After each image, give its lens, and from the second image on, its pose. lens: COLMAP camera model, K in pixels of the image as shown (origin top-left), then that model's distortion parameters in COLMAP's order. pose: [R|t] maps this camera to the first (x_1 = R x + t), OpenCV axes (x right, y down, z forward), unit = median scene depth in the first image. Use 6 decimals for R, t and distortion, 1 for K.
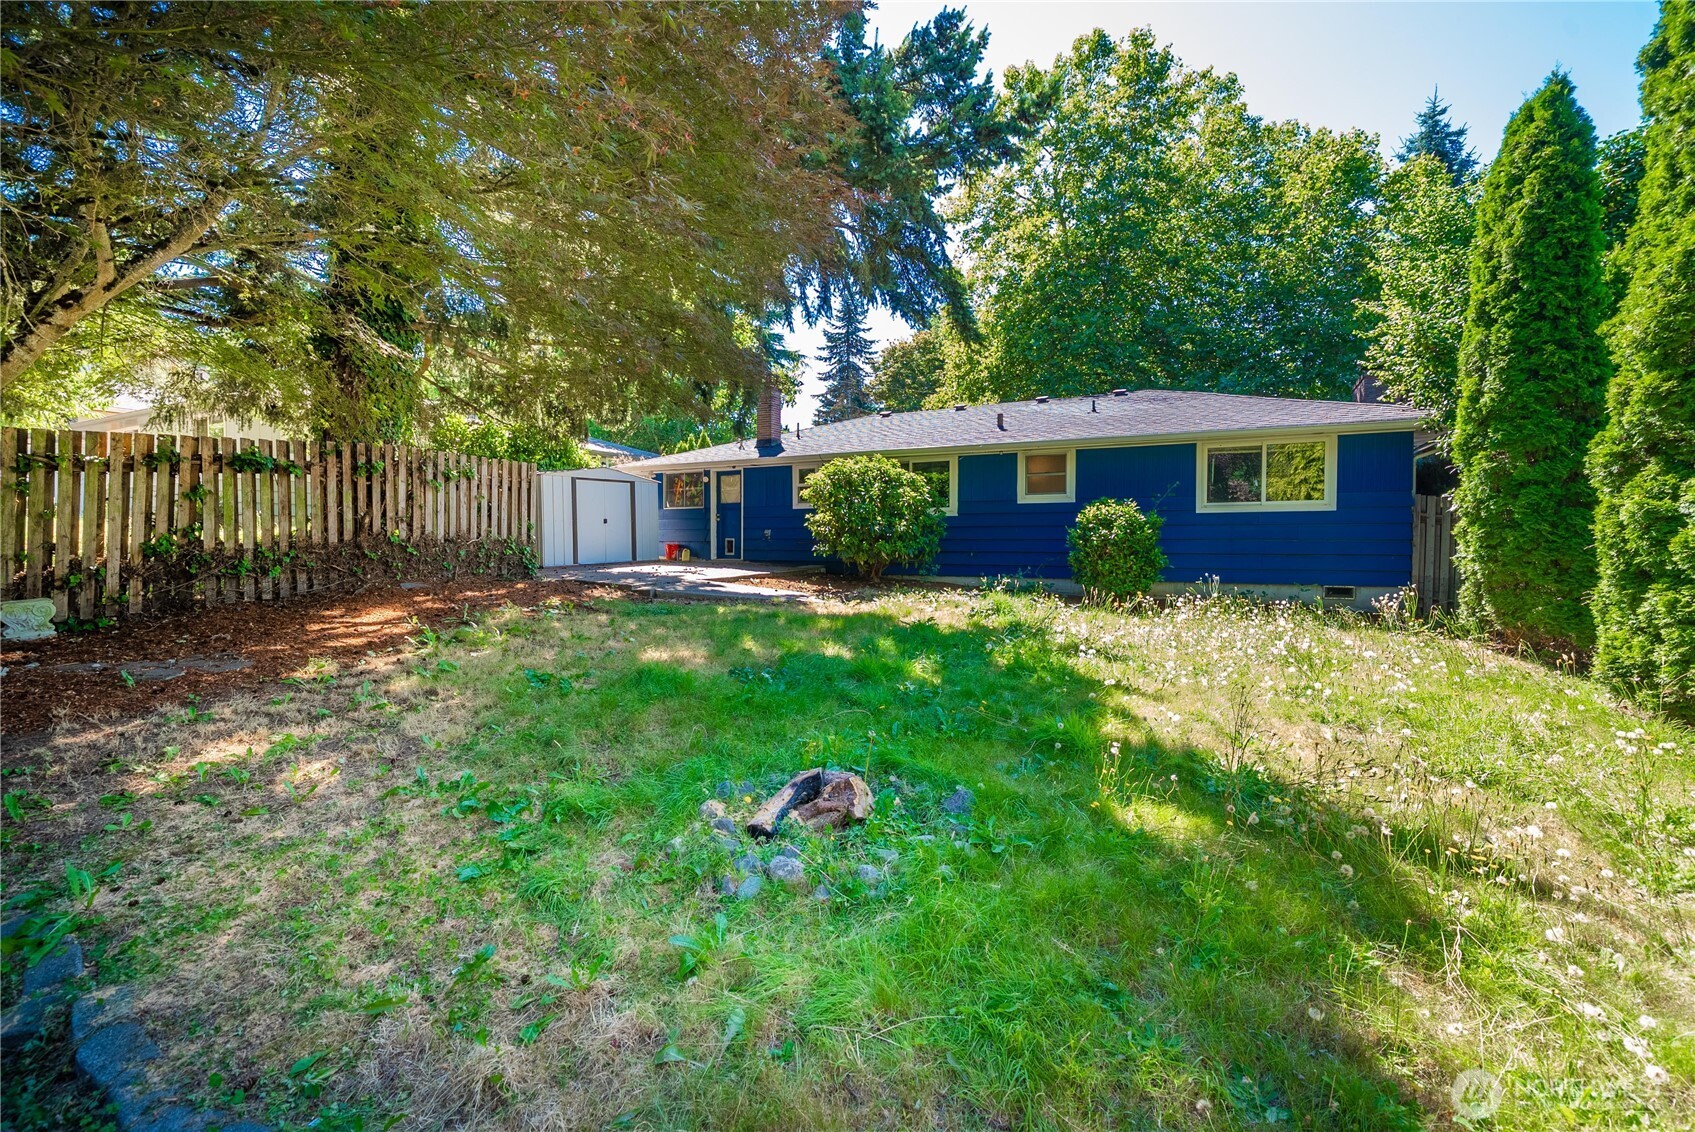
lens RADIAL K [[742.4, 0, 847.5], [0, 742.4, 566.0], [0, 0, 1]] dist [0.001469, -0.000042]
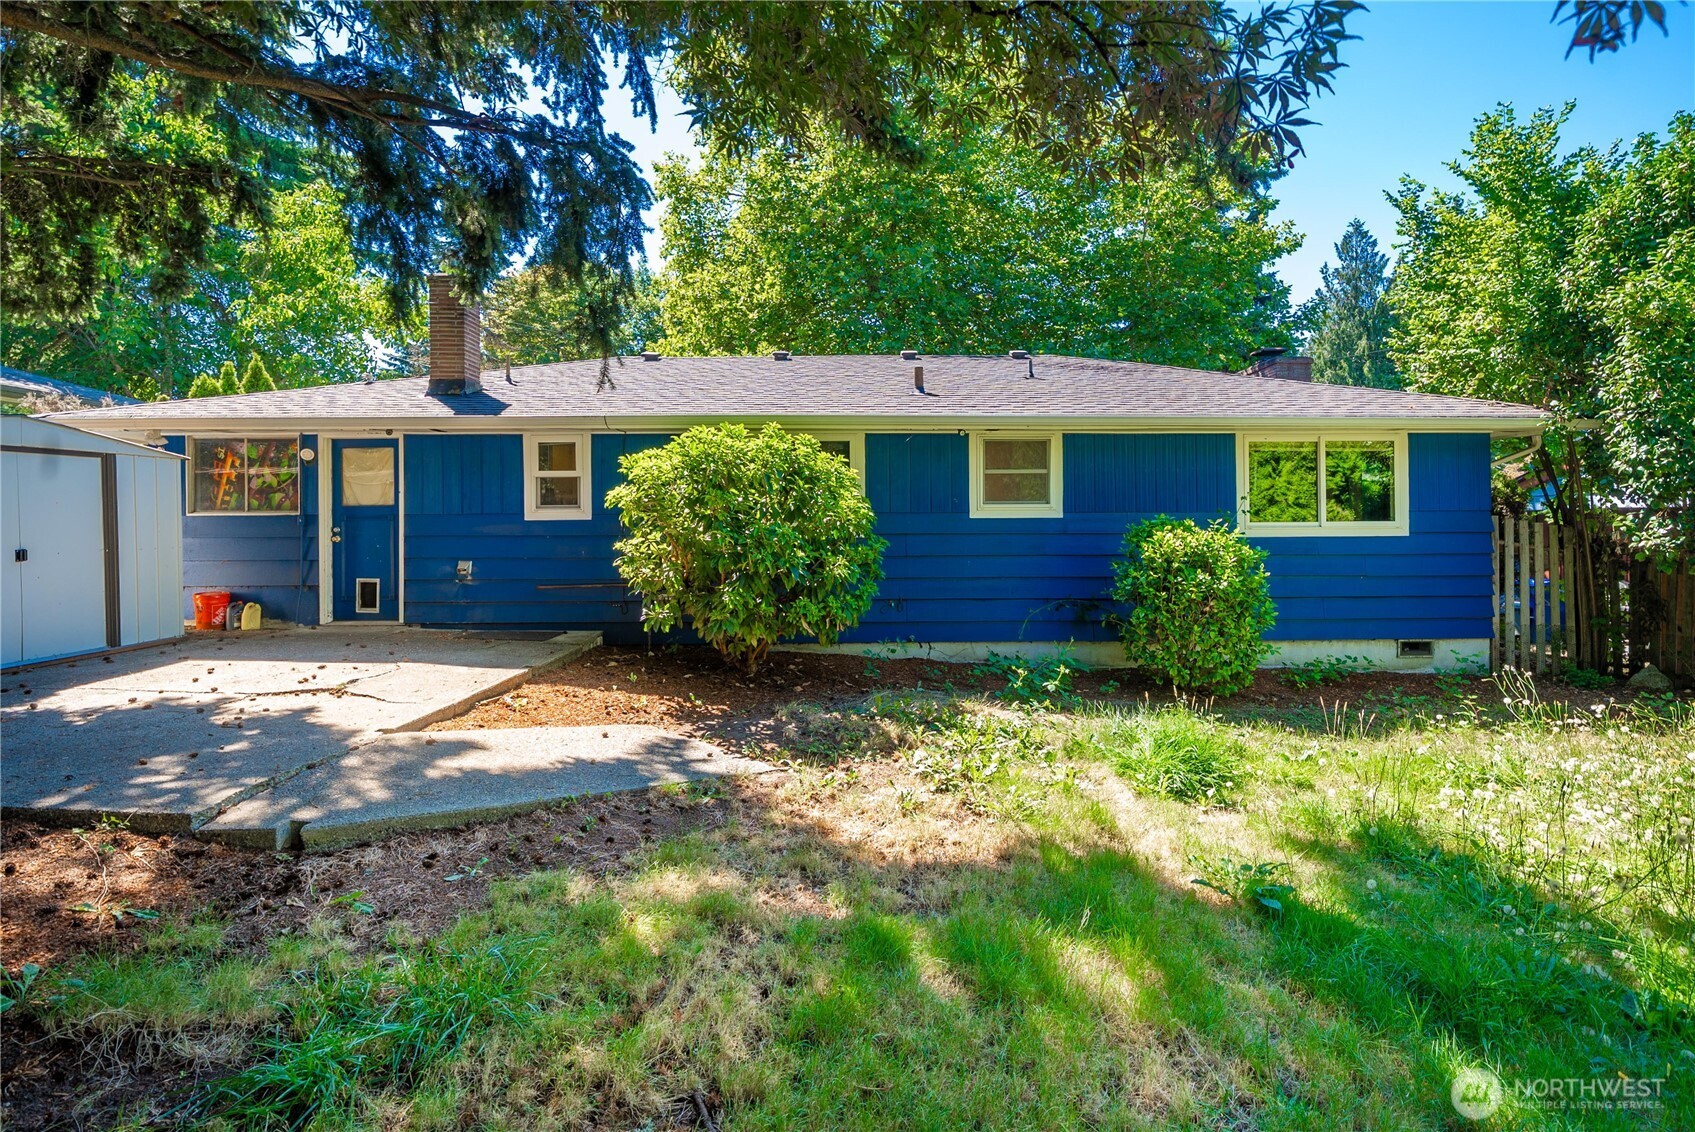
lens RADIAL K [[815.7, 0, 847.0], [0, 815.7, 531.9], [0, 0, 1]] dist [0.000019, -0.000015]
pose [[0.872180, -0.008174, 0.489117, -0.185257], [0.021131, 0.999557, -0.020975, -0.063193], [-0.488728, 0.028629, 0.871966, 0.489907]]
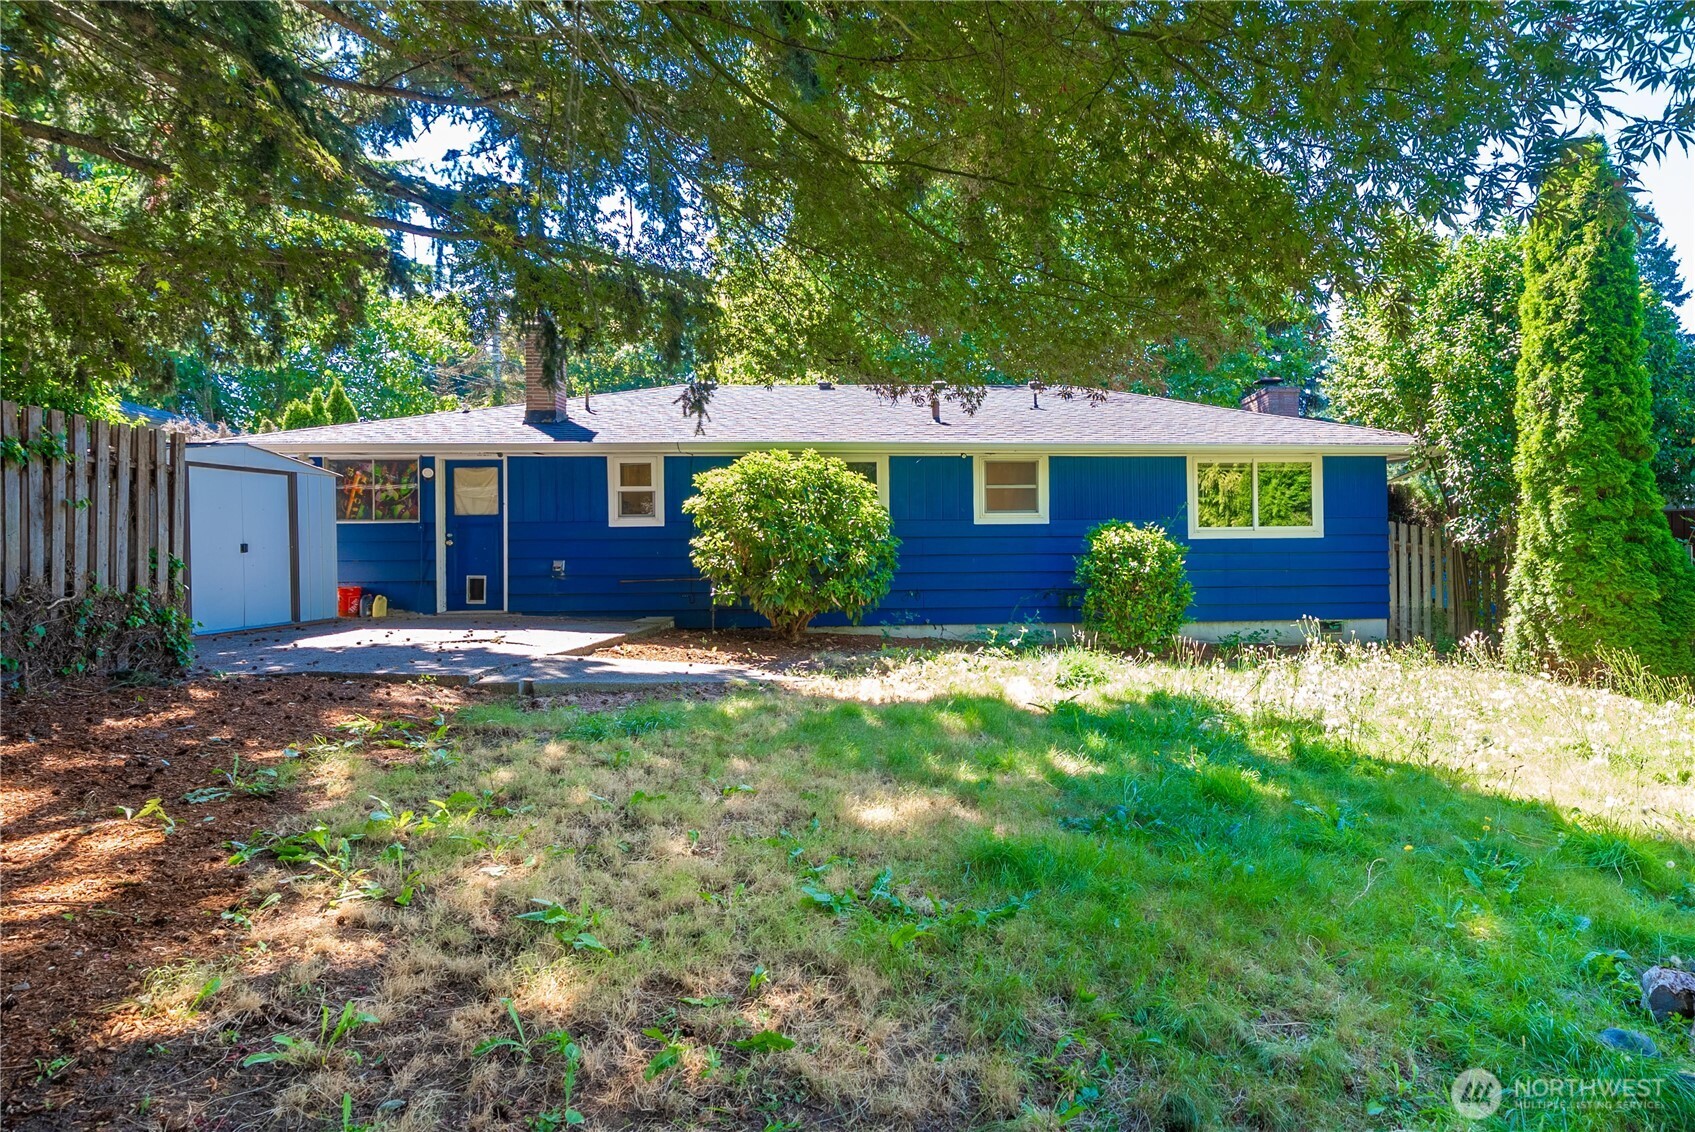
lens RADIAL K [[974.8, 0, 983.7], [0, 974.8, 559.0], [0, 0, 1]] dist [-0.001165, 0.000097]
pose [[0.842758, -0.009031, 0.538217, -0.297605], [0.027362, 0.999285, -0.026076, -0.024563], [-0.537597, 0.036703, 0.842403, 0.180405]]
